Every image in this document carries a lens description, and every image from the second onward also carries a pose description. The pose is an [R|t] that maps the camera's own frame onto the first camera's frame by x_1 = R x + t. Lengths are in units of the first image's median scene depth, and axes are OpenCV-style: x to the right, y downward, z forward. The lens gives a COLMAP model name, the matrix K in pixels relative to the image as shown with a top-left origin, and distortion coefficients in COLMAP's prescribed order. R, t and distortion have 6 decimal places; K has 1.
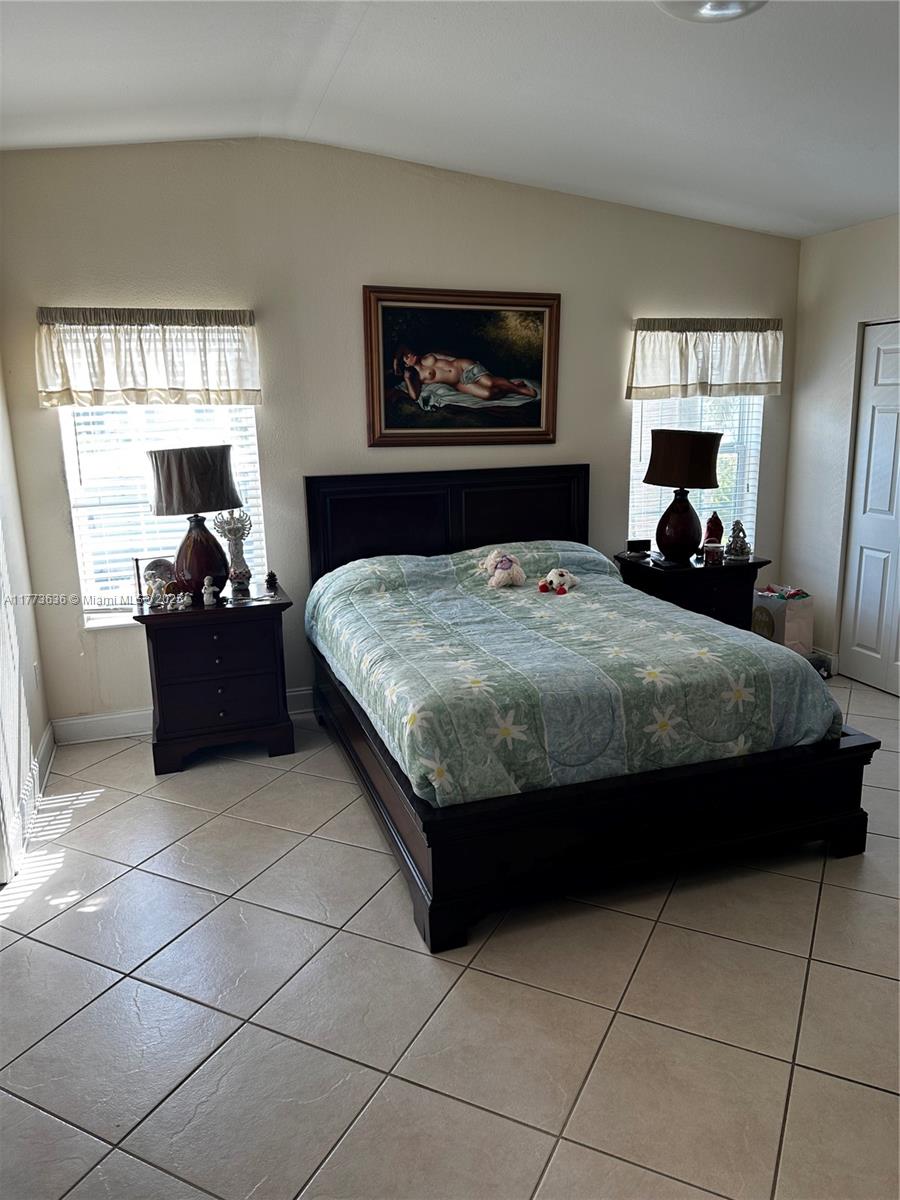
lens RADIAL K [[846.6, 0, 450.0], [0, 846.6, 600.1], [0, 0, 1]] dist [0.048442, -0.009051]
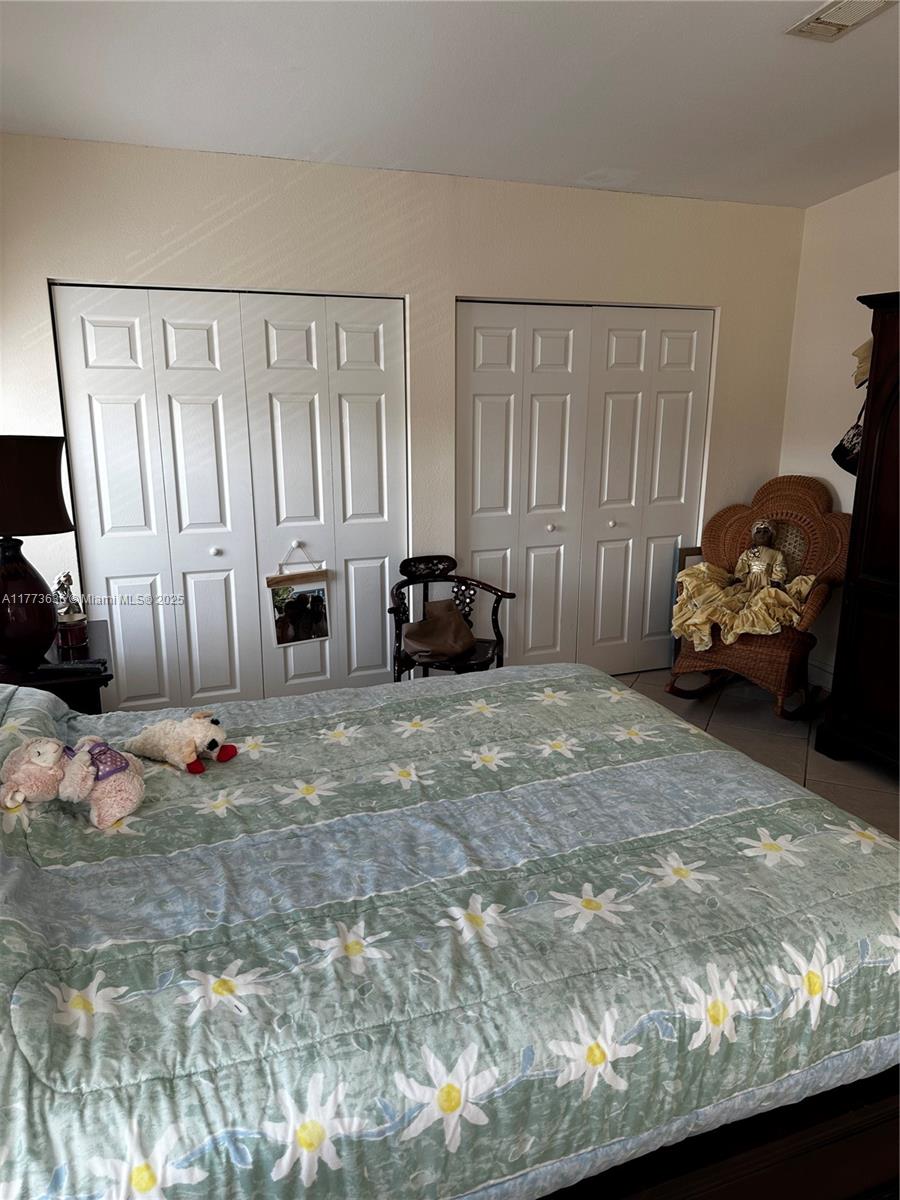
lens RADIAL K [[846.6, 0, 448.2], [0, 846.6, 597.7], [0, 0, 1]] dist [0.048442, -0.009051]
pose [[-0.044861, -0.222007, 0.974013, -0.432537], [0.224800, 0.947745, 0.226373, -0.226821], [-0.973372, 0.229114, 0.007390, 1.054671]]
